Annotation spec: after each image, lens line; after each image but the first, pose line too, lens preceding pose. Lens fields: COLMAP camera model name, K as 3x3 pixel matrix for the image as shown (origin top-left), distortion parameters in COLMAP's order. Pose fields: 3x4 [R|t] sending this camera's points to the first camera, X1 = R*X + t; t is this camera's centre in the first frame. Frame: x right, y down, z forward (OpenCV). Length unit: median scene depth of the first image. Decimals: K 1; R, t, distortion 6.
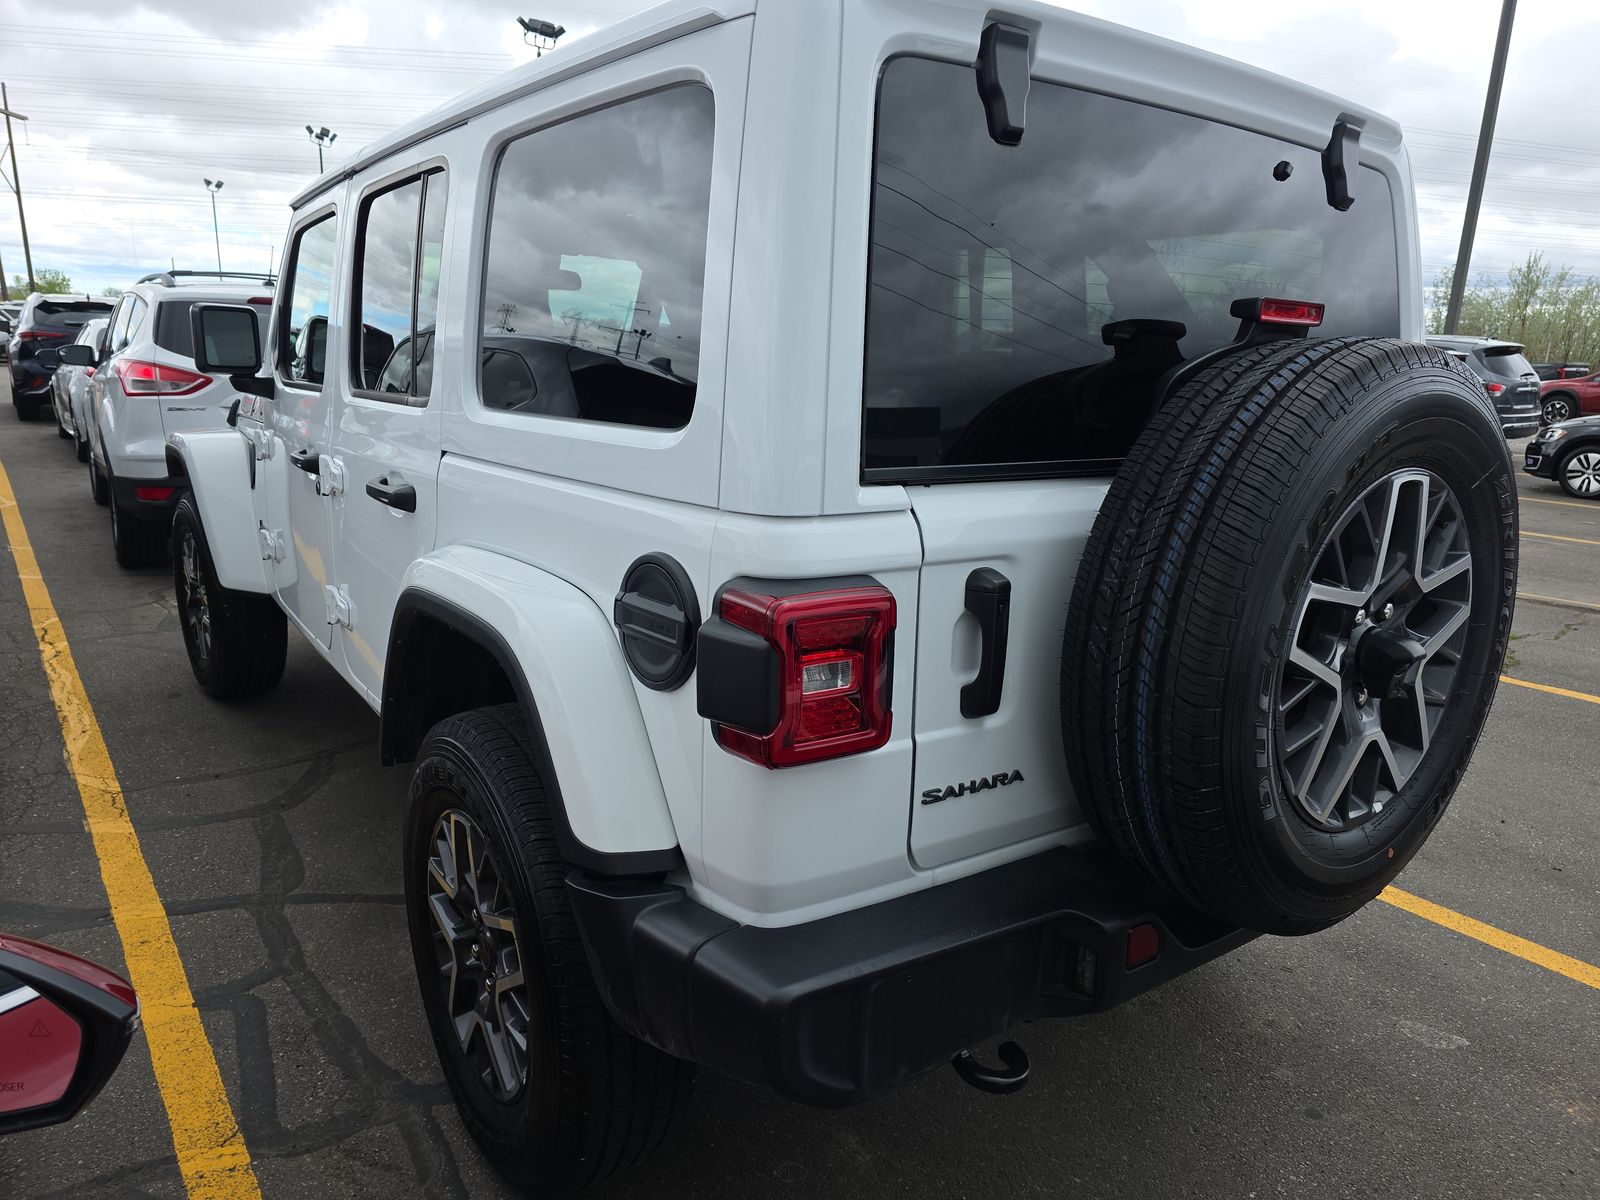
lens RADIAL K [[1097.7, 0, 800.0], [0, 1097.7, 600.0], [0, 0, 1]] dist [0.091310, -0.116940]
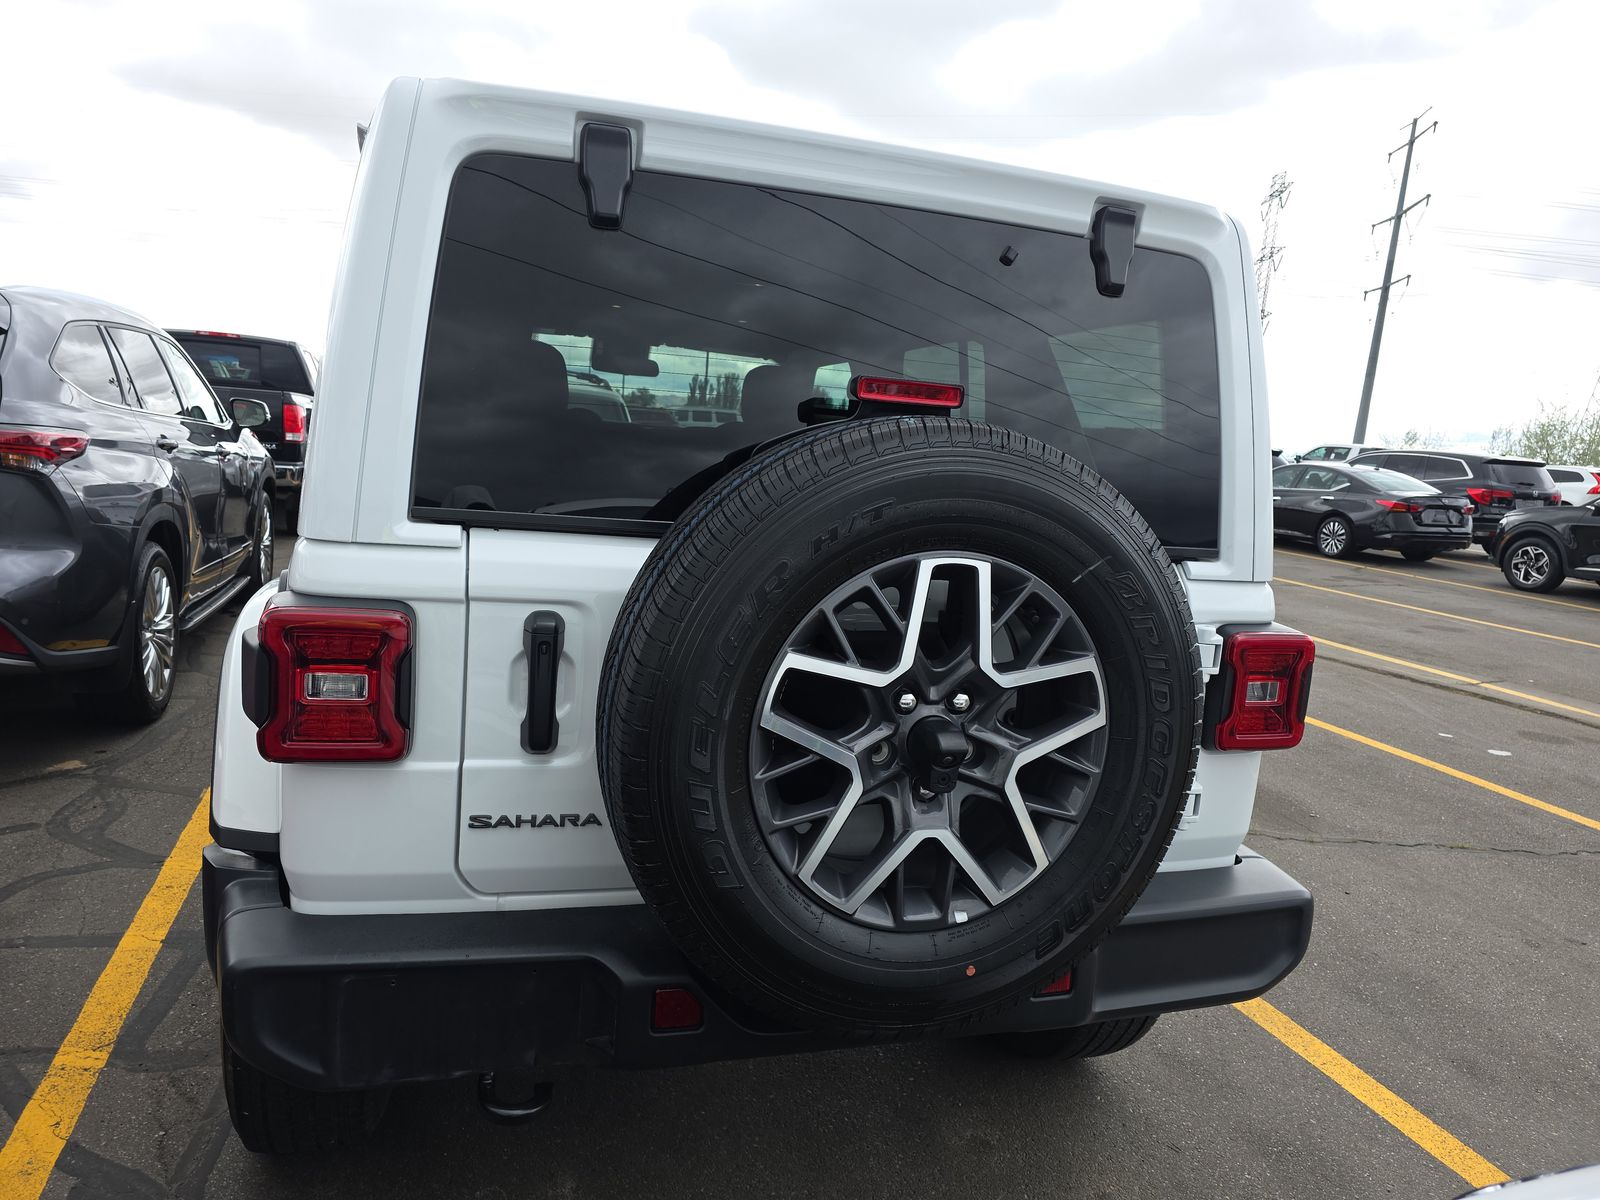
lens RADIAL K [[1097.7, 0, 800.0], [0, 1097.7, 600.0], [0, 0, 1]] dist [0.091310, -0.116940]
pose [[0.943590, 0.090504, -0.318506, 0.731738], [-0.119774, 0.990076, -0.073504, 0.008941], [0.308693, 0.107506, 0.945067, 0.066414]]
